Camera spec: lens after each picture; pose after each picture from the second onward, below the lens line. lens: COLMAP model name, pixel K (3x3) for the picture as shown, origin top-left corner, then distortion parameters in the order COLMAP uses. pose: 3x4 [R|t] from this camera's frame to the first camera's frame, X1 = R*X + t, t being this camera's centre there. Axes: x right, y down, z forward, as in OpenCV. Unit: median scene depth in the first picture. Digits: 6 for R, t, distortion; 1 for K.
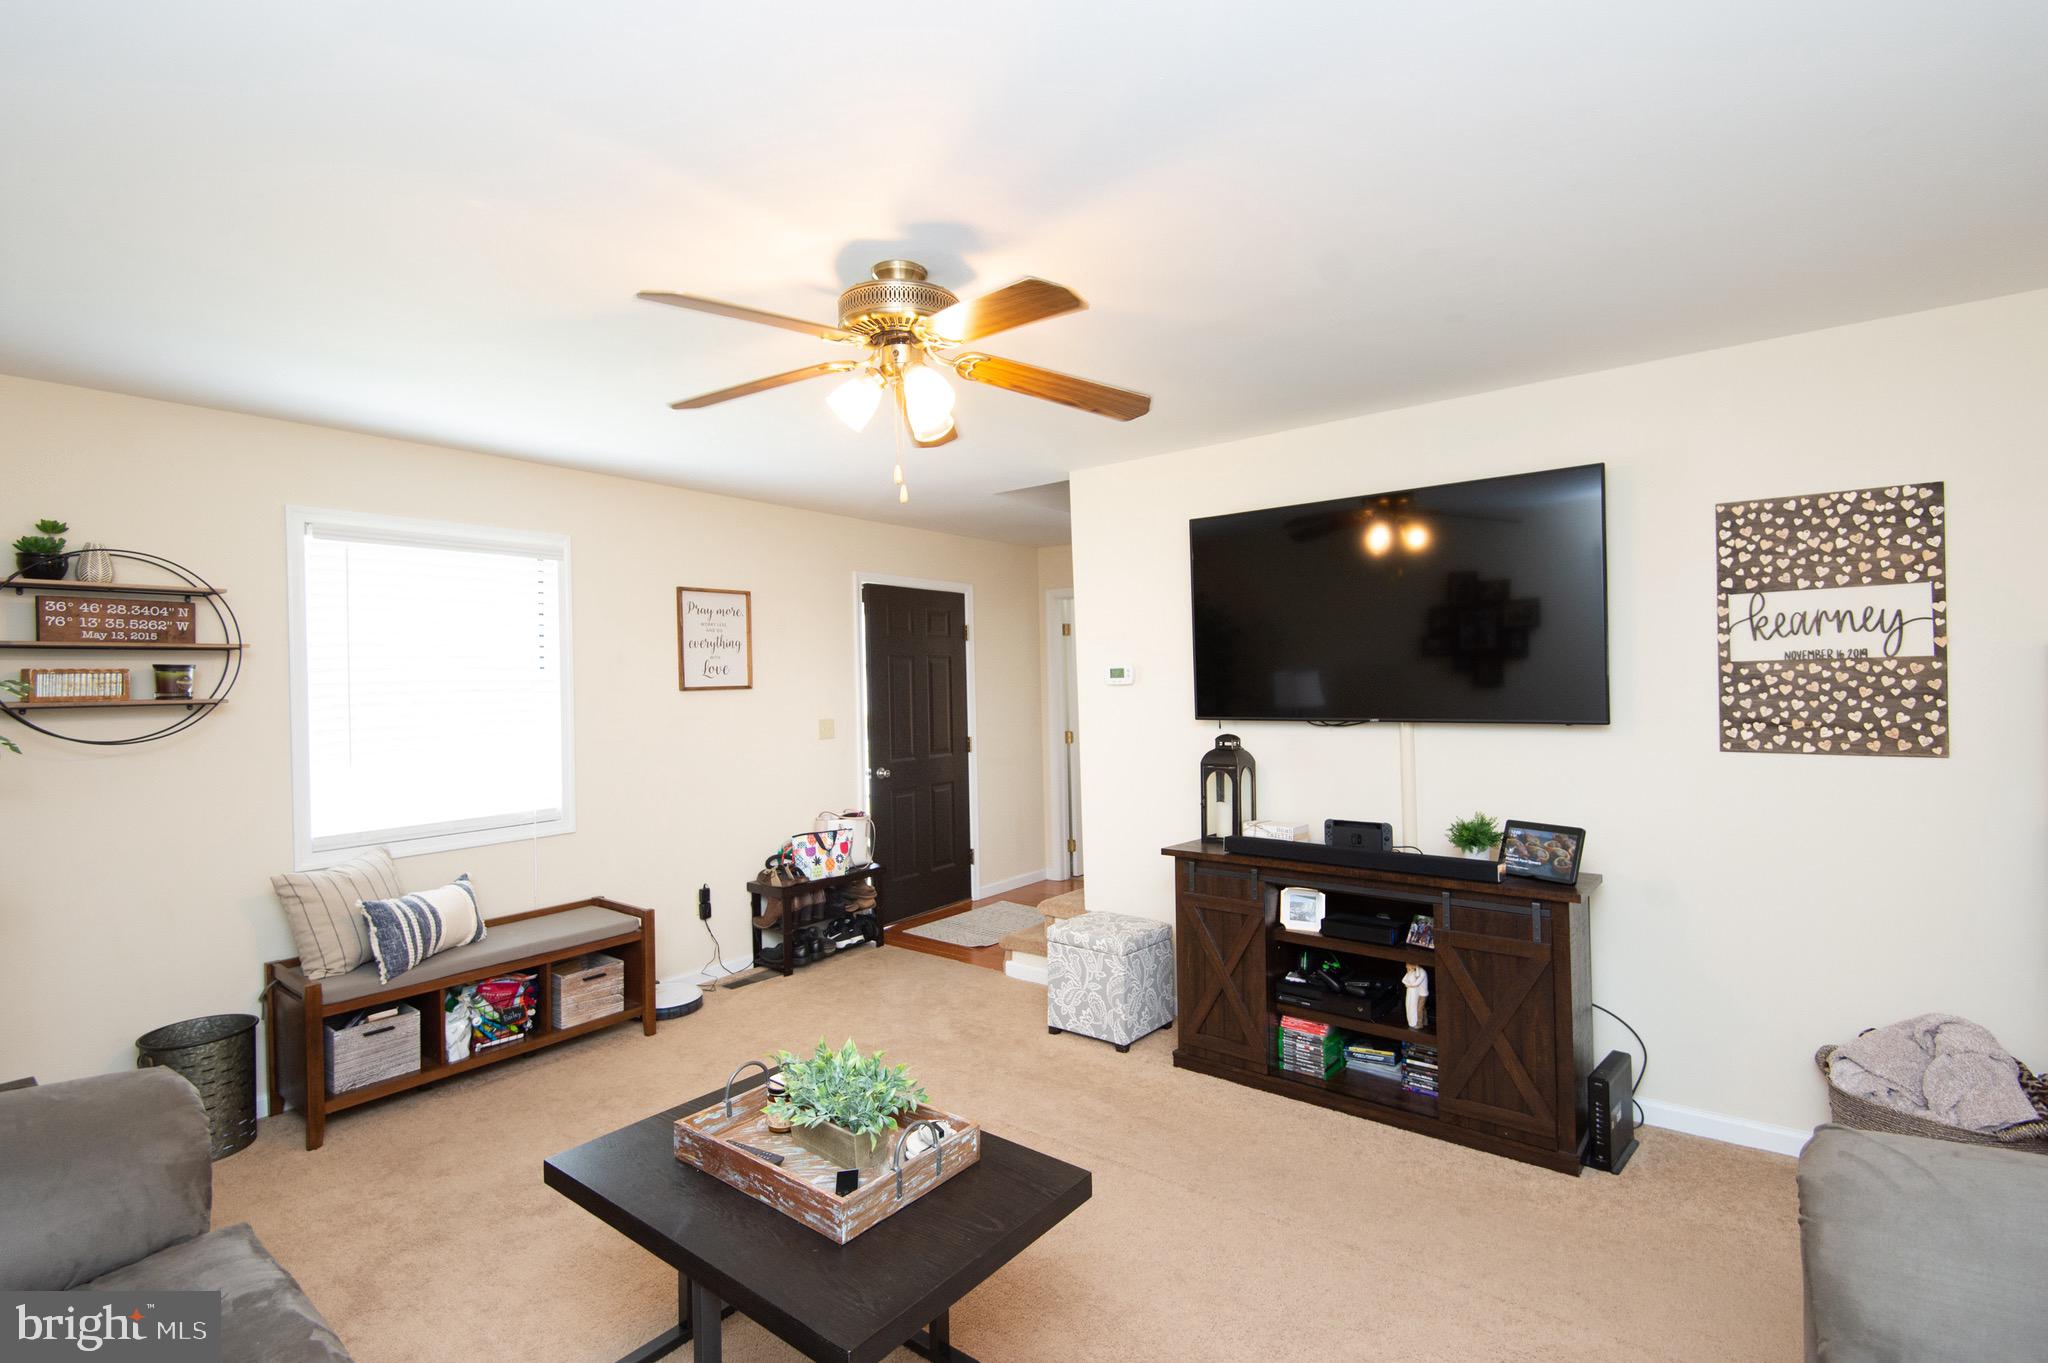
lens RADIAL K [[931.6, 0, 1019.4], [0, 931.6, 681.8], [0, 0, 1]] dist [0.012735, -0.007345]
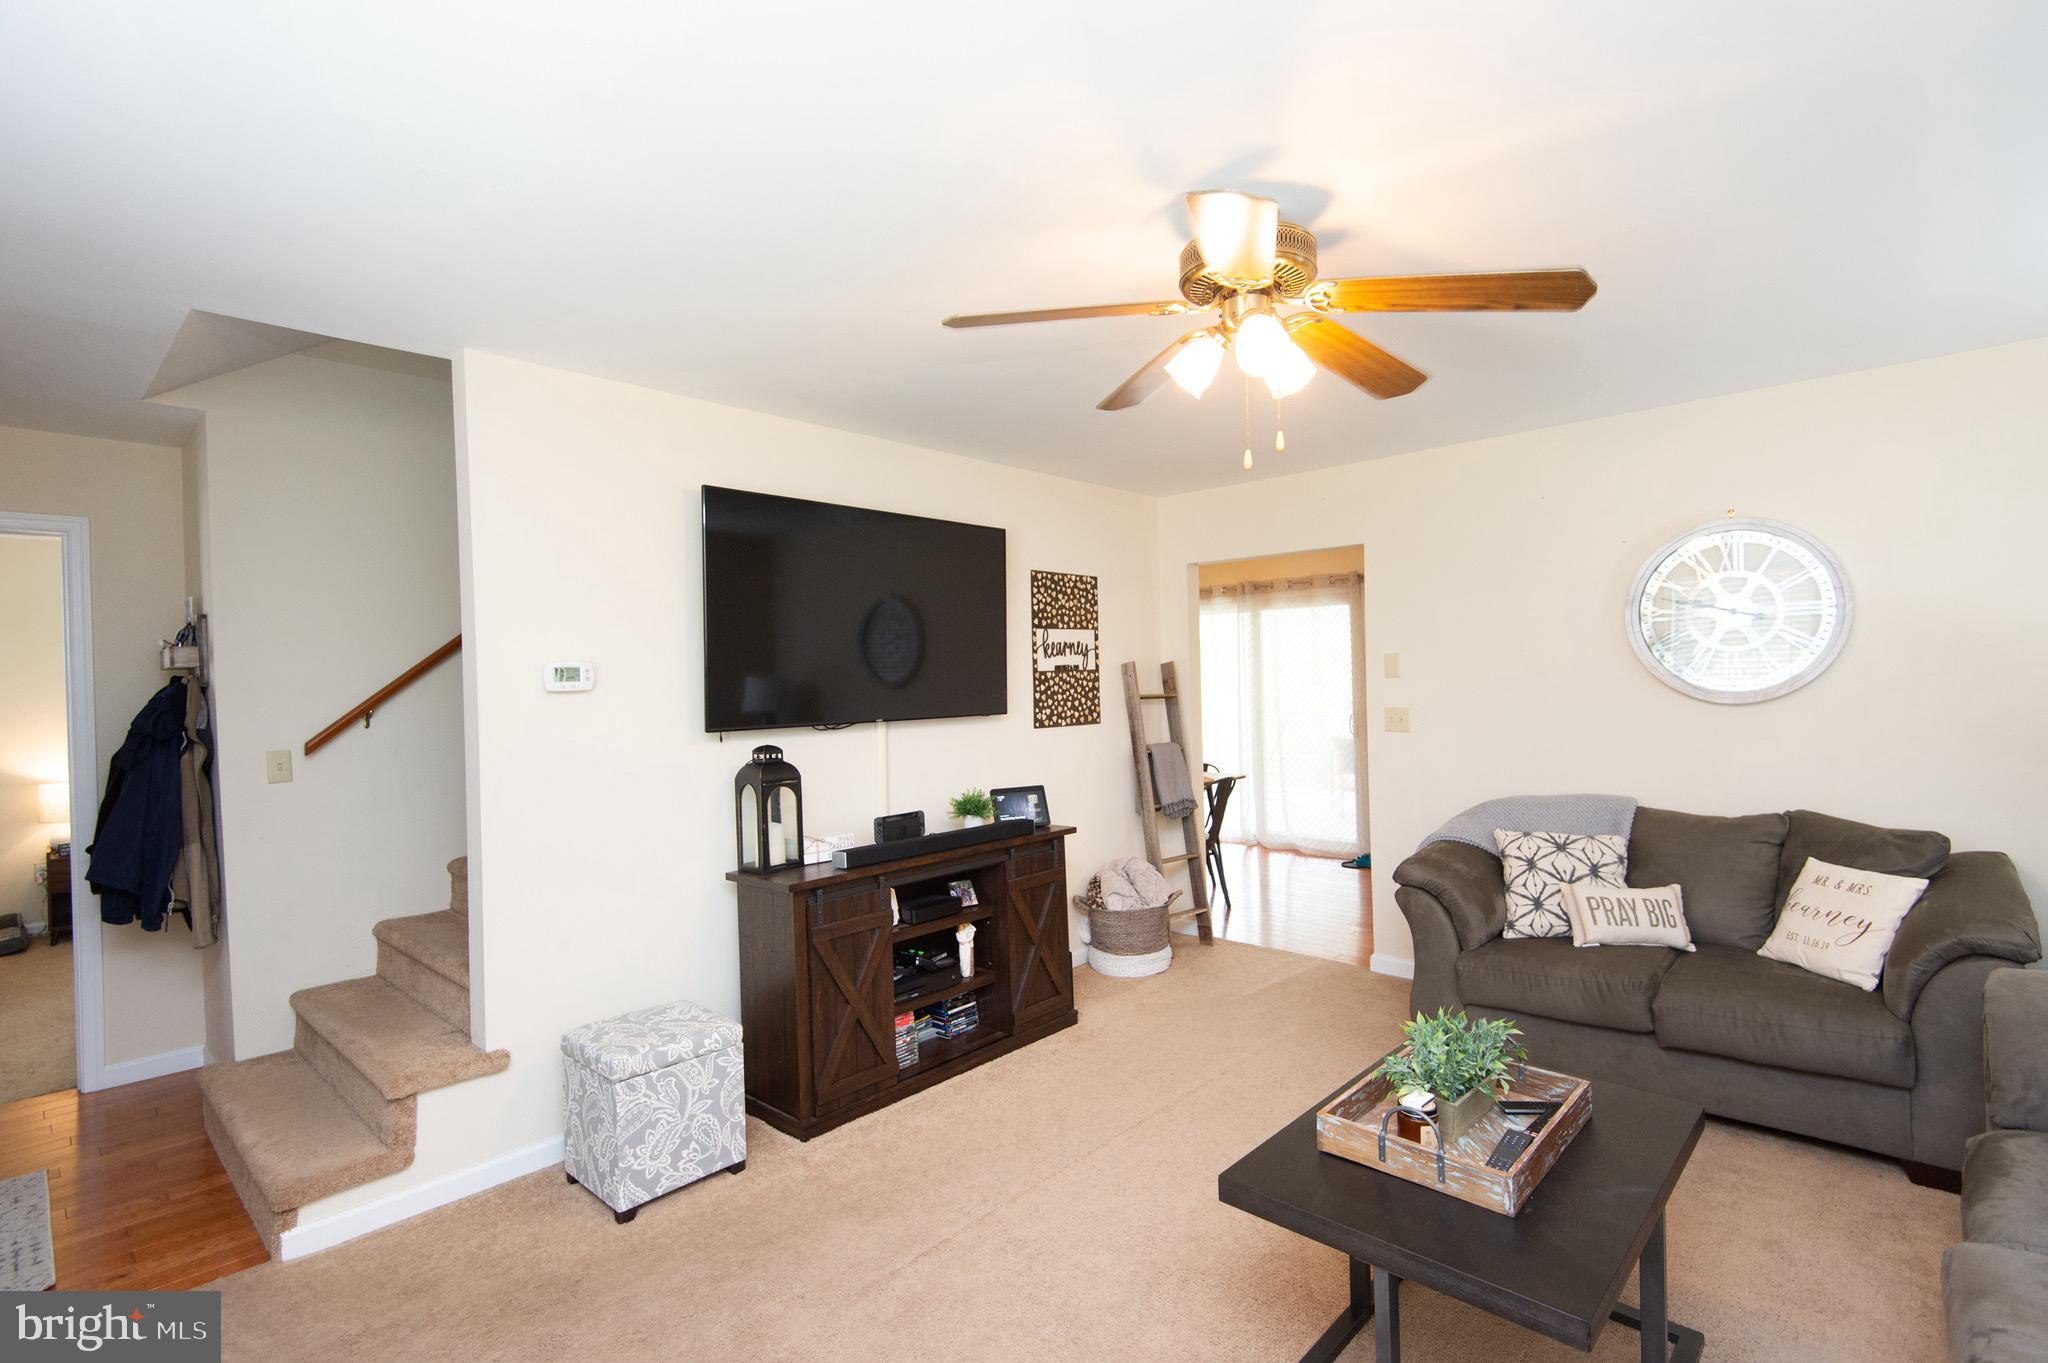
lens RADIAL K [[931.6, 0, 1019.4], [0, 931.6, 681.8], [0, 0, 1]] dist [0.012735, -0.007345]
pose [[0.099979, 0.013560, 0.994897, -0.801111], [0.026196, 0.999525, -0.016256, 0.021045], [-0.994645, 0.027688, 0.099576, 0.871070]]
